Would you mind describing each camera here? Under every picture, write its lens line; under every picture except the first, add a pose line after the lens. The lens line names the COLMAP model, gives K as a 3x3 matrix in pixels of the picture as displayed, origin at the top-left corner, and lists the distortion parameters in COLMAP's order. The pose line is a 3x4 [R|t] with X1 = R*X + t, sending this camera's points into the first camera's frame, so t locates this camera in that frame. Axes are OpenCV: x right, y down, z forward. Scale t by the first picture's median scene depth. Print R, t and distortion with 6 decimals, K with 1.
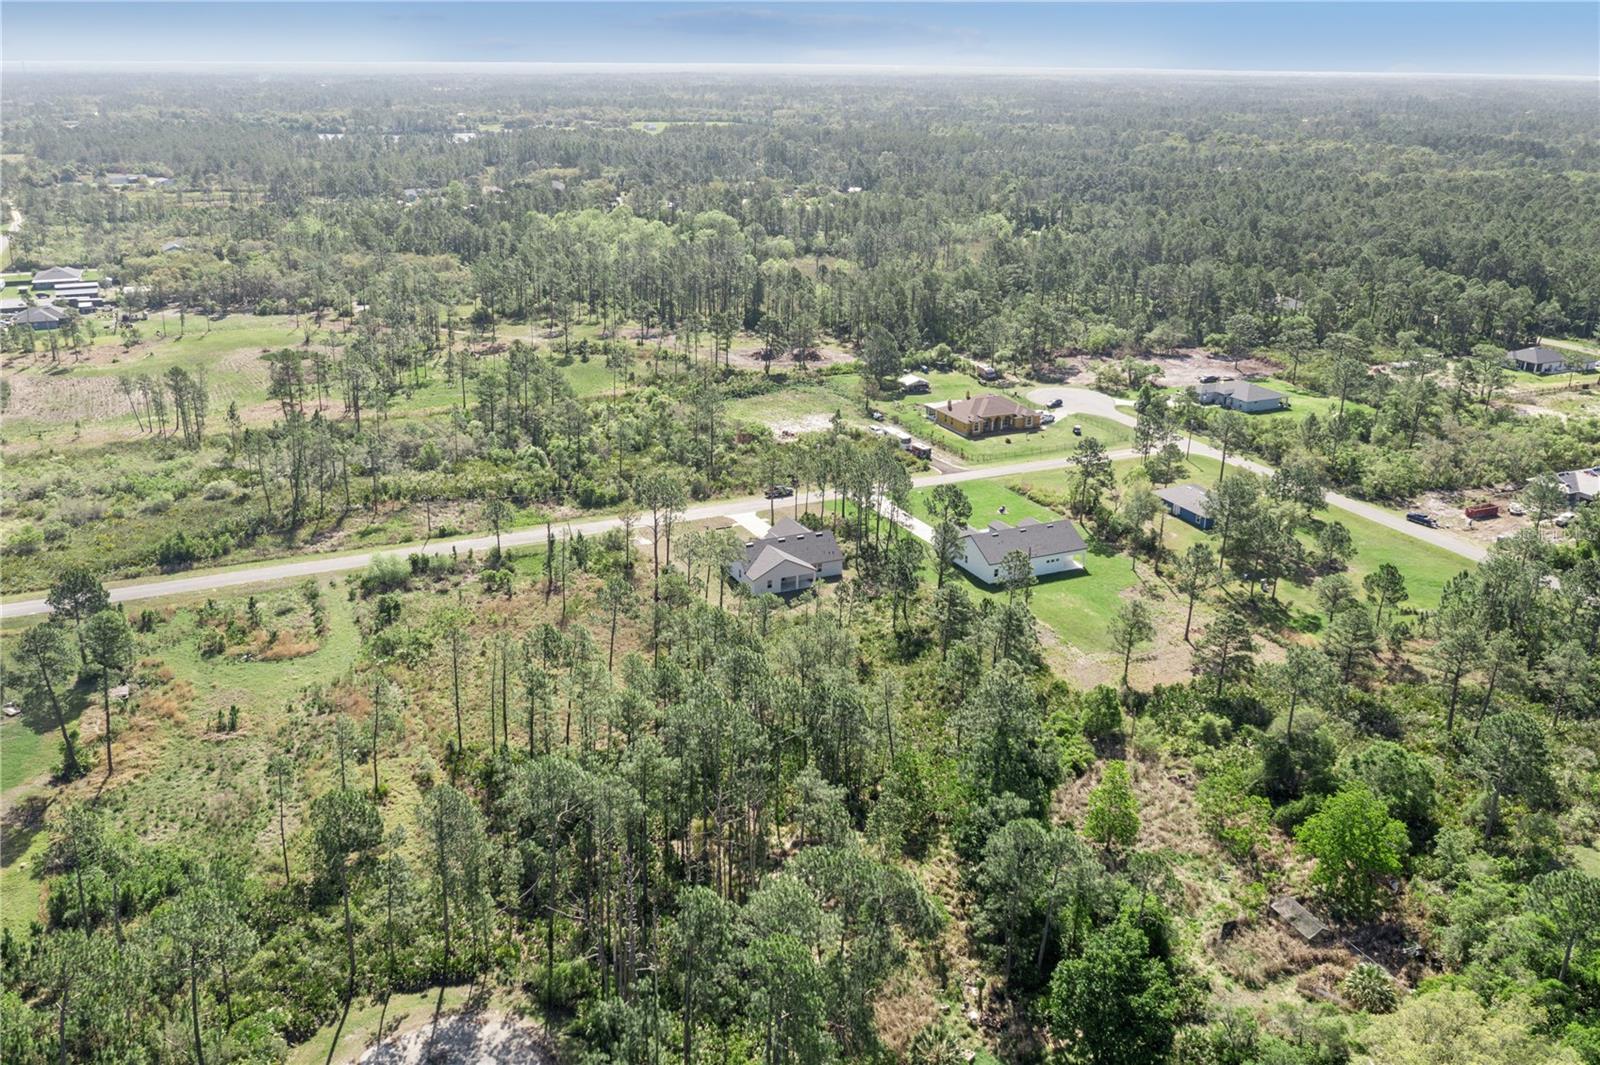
lens RADIAL K [[1291.1, 0, 800.0], [0, 1291.1, 532.5], [0, 0, 1]] dist [-0.010151, 0.009826]
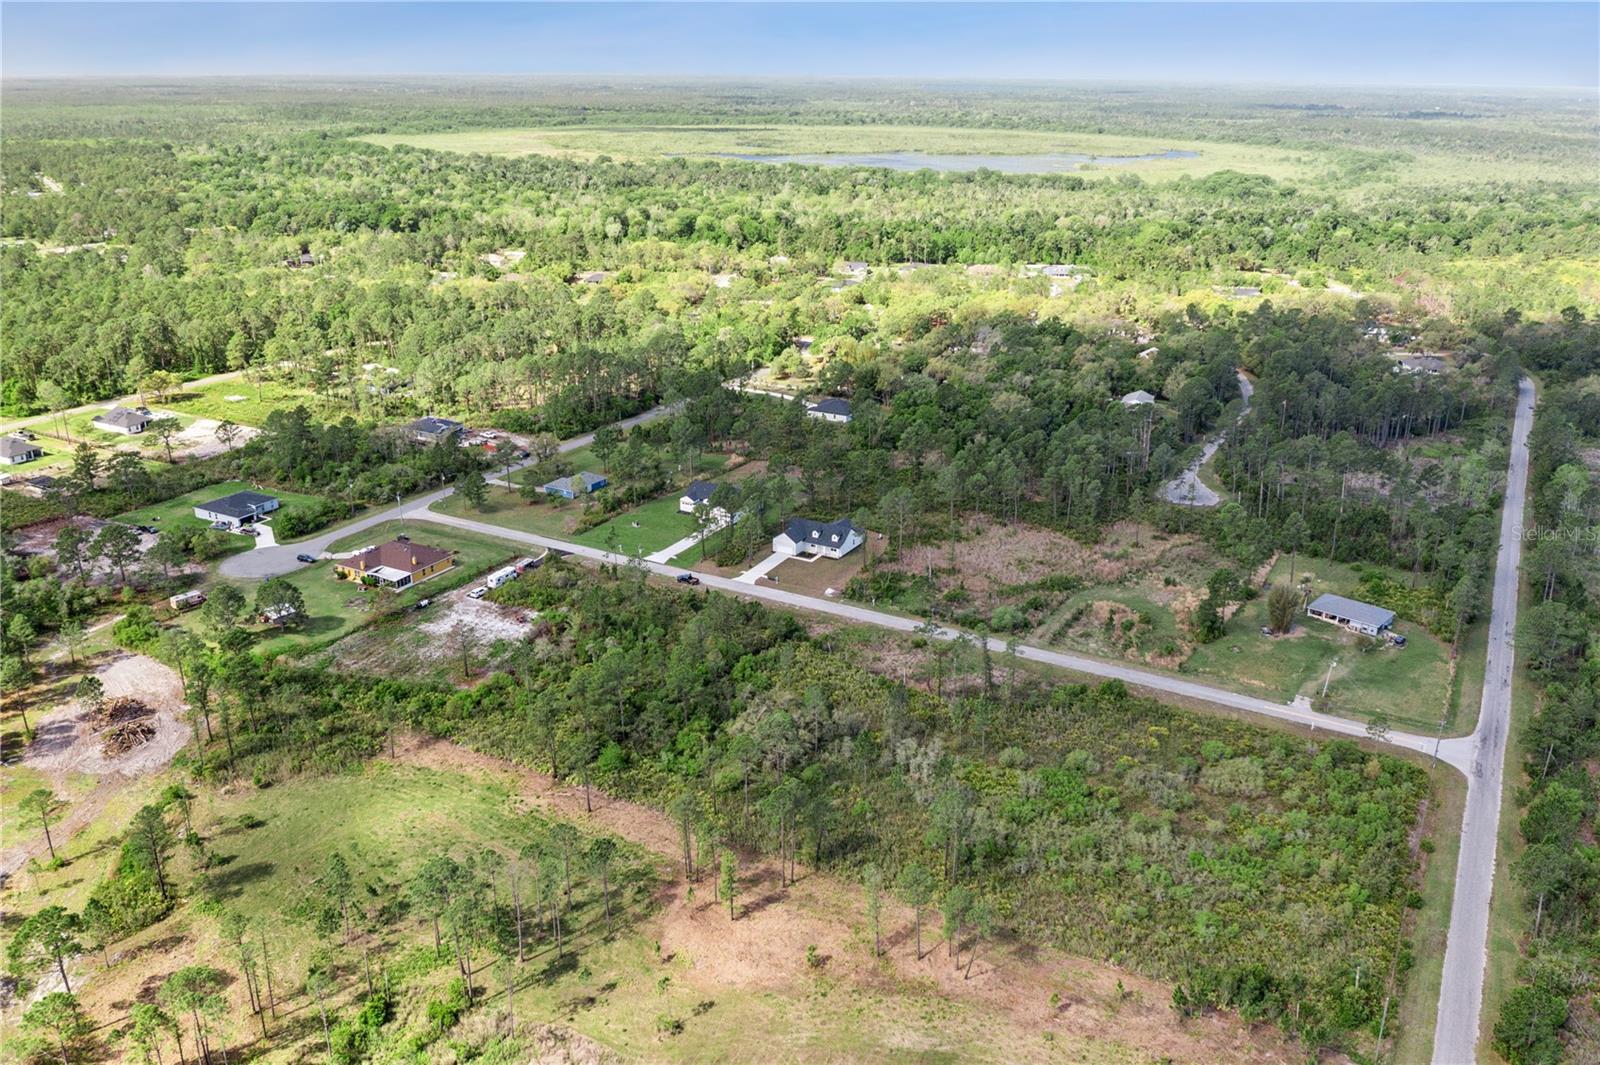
lens RADIAL K [[1291.1, 0, 800.0], [0, 1291.1, 532.5], [0, 0, 1]] dist [-0.010151, 0.009826]
pose [[-0.589013, -0.282505, 0.757136, -0.875159], [0.269424, 0.814655, 0.513564, -0.587585], [-0.761889, 0.506486, -0.403729, 1.218908]]
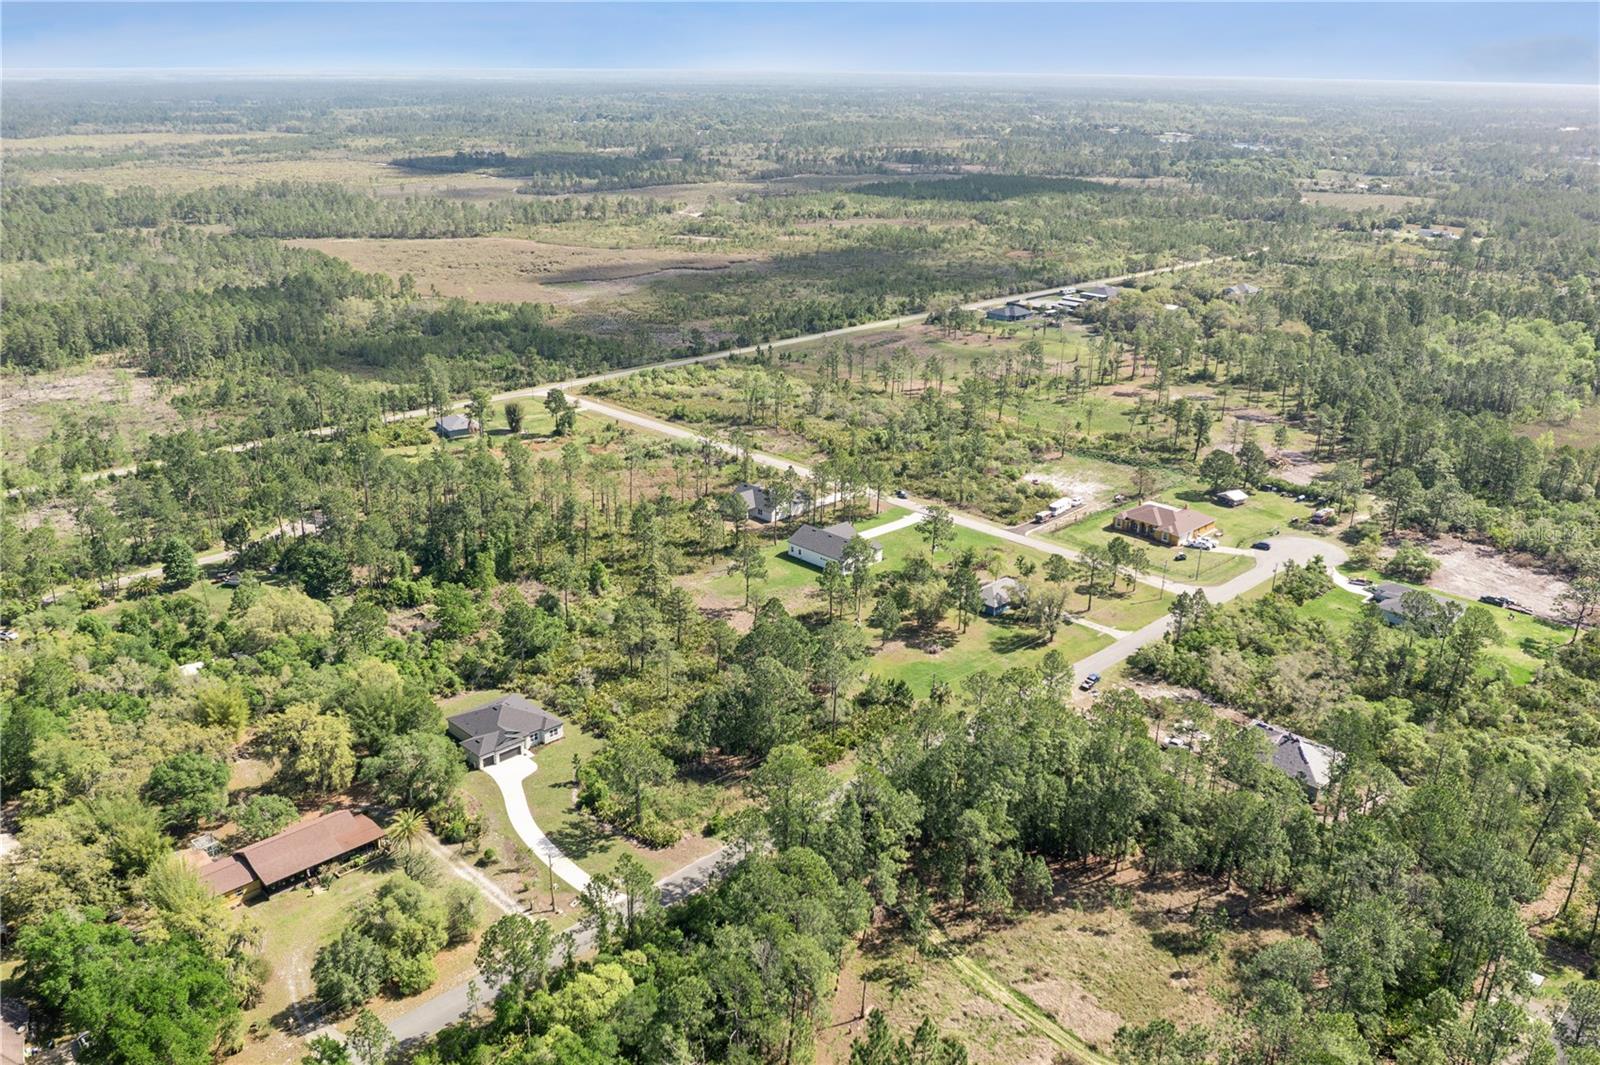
lens RADIAL K [[1291.1, 0, 800.0], [0, 1291.1, 532.5], [0, 0, 1]] dist [-0.010151, 0.009826]
pose [[0.348990, 0.318614, -0.881301, 1.076686], [-0.334631, 0.920798, 0.200382, -0.213024], [0.875345, 0.224979, 0.427967, 0.255947]]
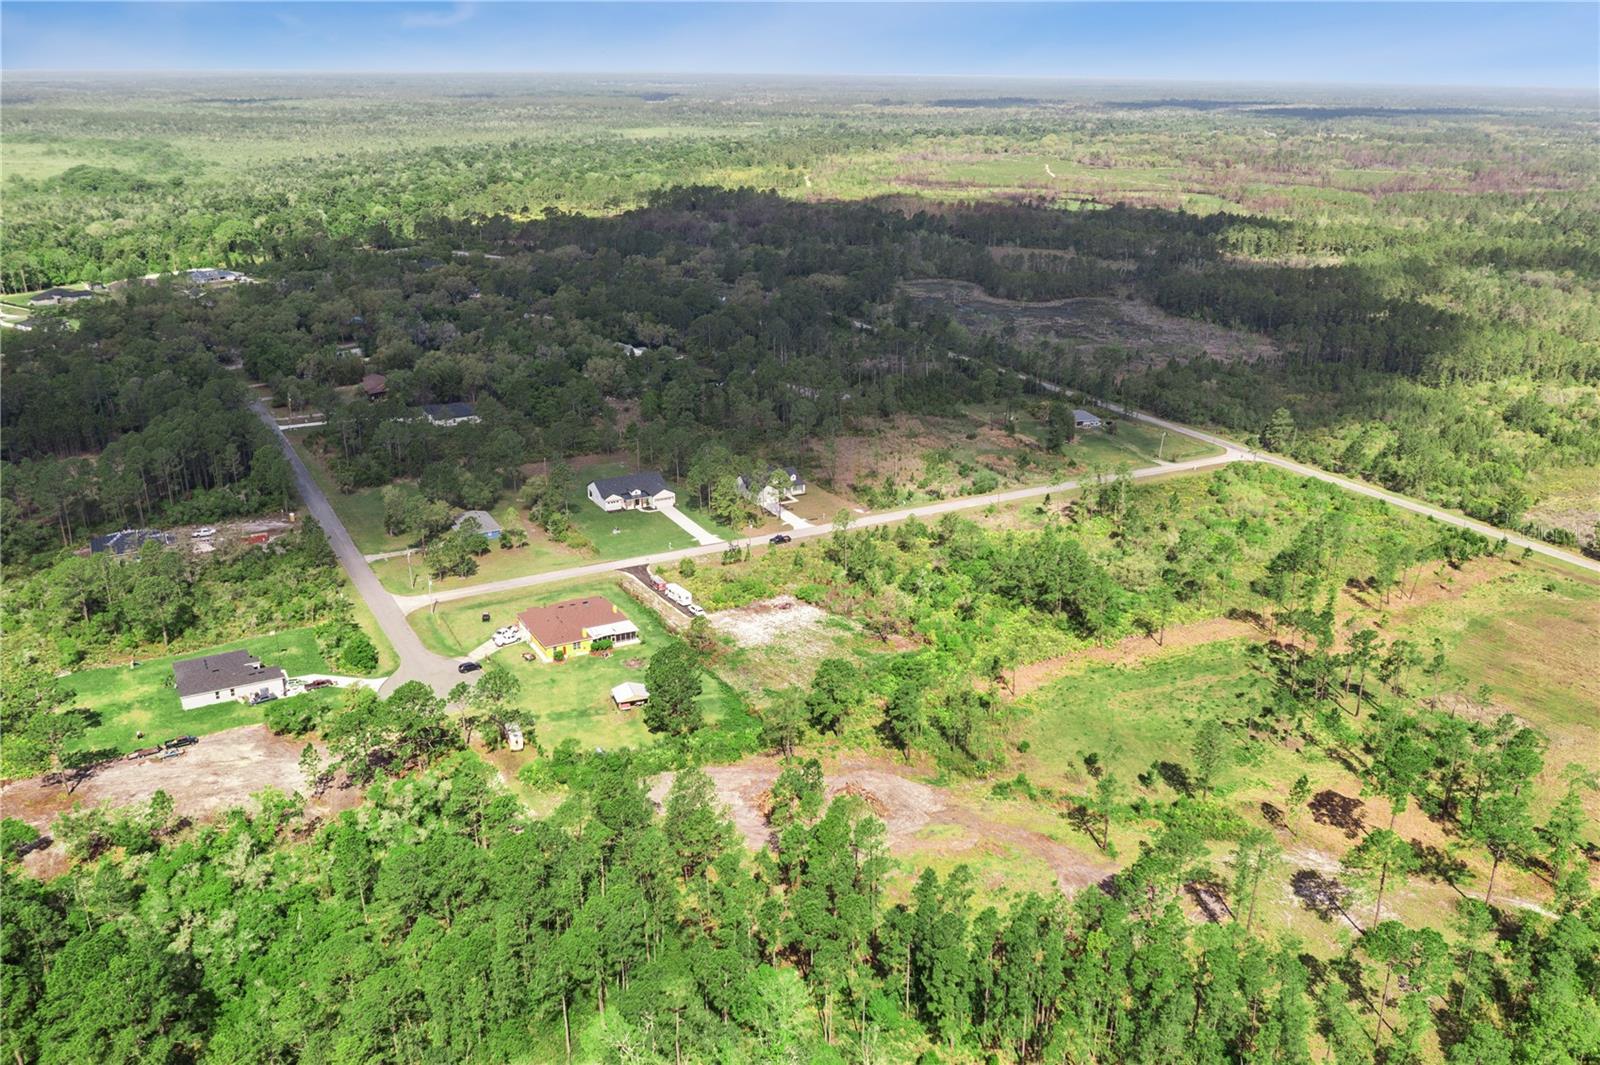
lens RADIAL K [[1270.6, 0, 800.0], [0, 1270.6, 532.5], [0, 0, 1]] dist [-0.006950, 0.000319]
pose [[-0.996811, 0.011259, -0.078995, 0.056572], [-0.042505, 0.762924, 0.645089, -0.767667], [0.067530, 0.646390, -0.760013, 1.737164]]
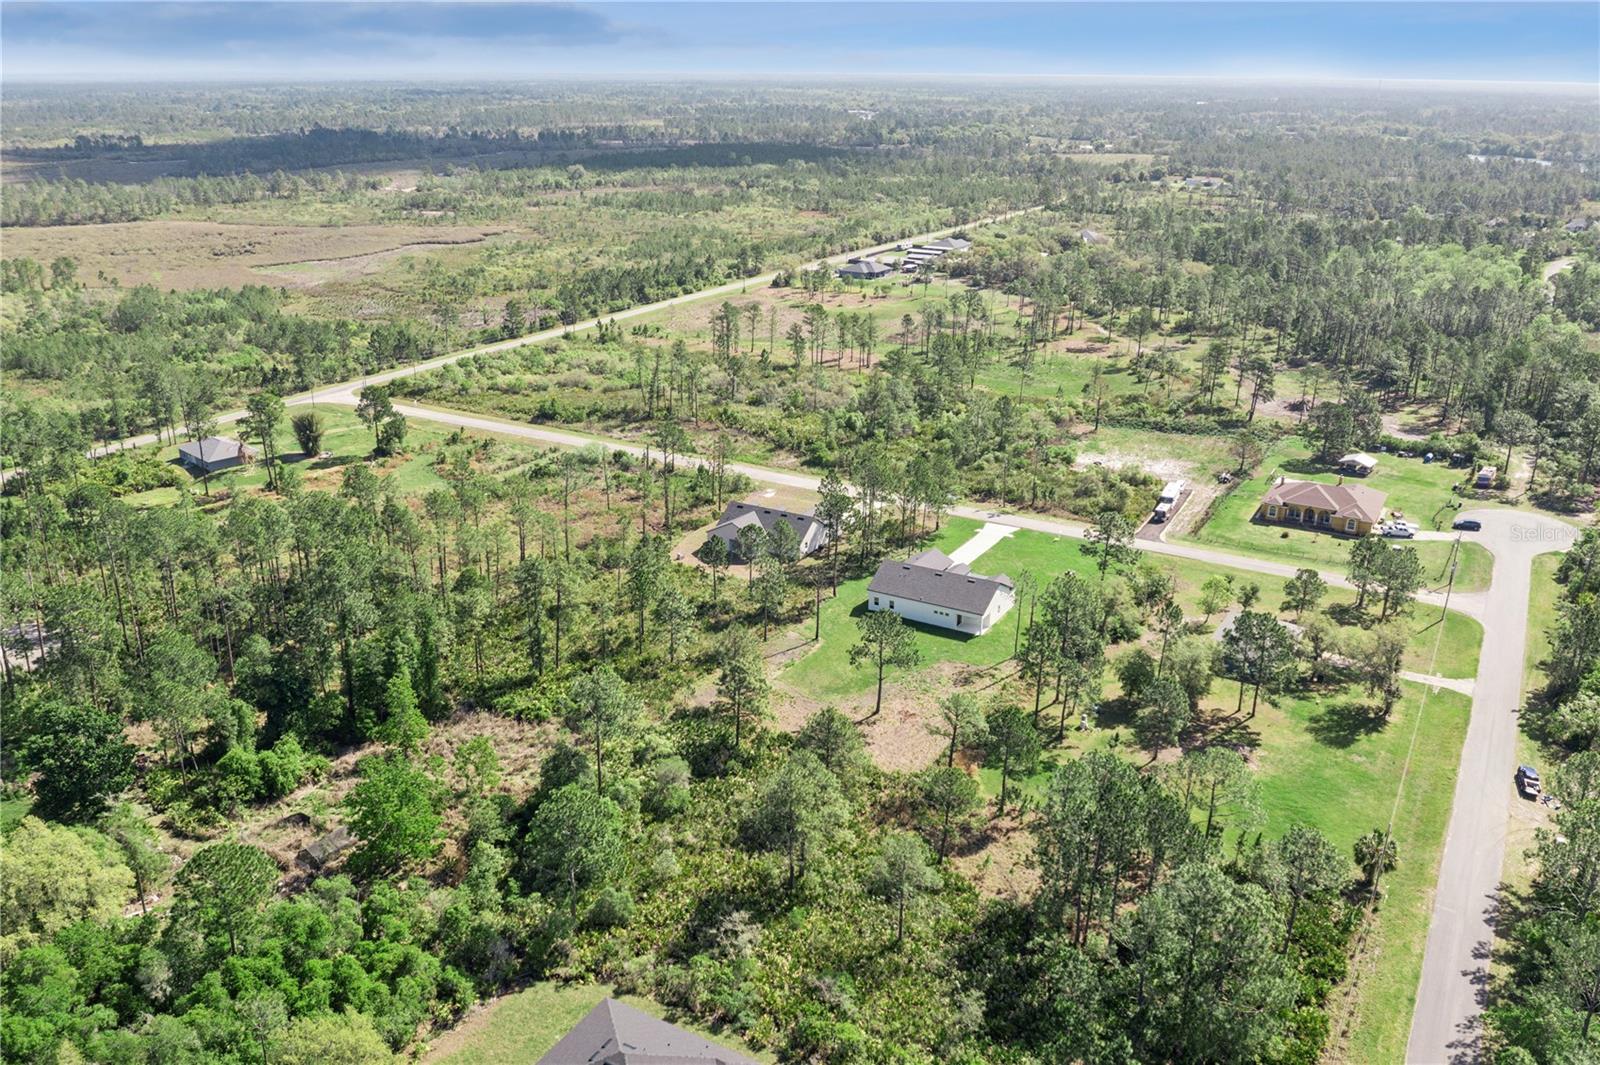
lens RADIAL K [[1280.0, 0, 799.3], [0, 1280.0, 539.0], [0, 0, 1]] dist [-0.011585, 0.007079]
pose [[0.581497, 0.279458, -0.764045, 0.598973], [-0.284246, 0.949753, 0.131050, -0.086966], [0.762277, 0.140971, 0.631713, 0.256199]]
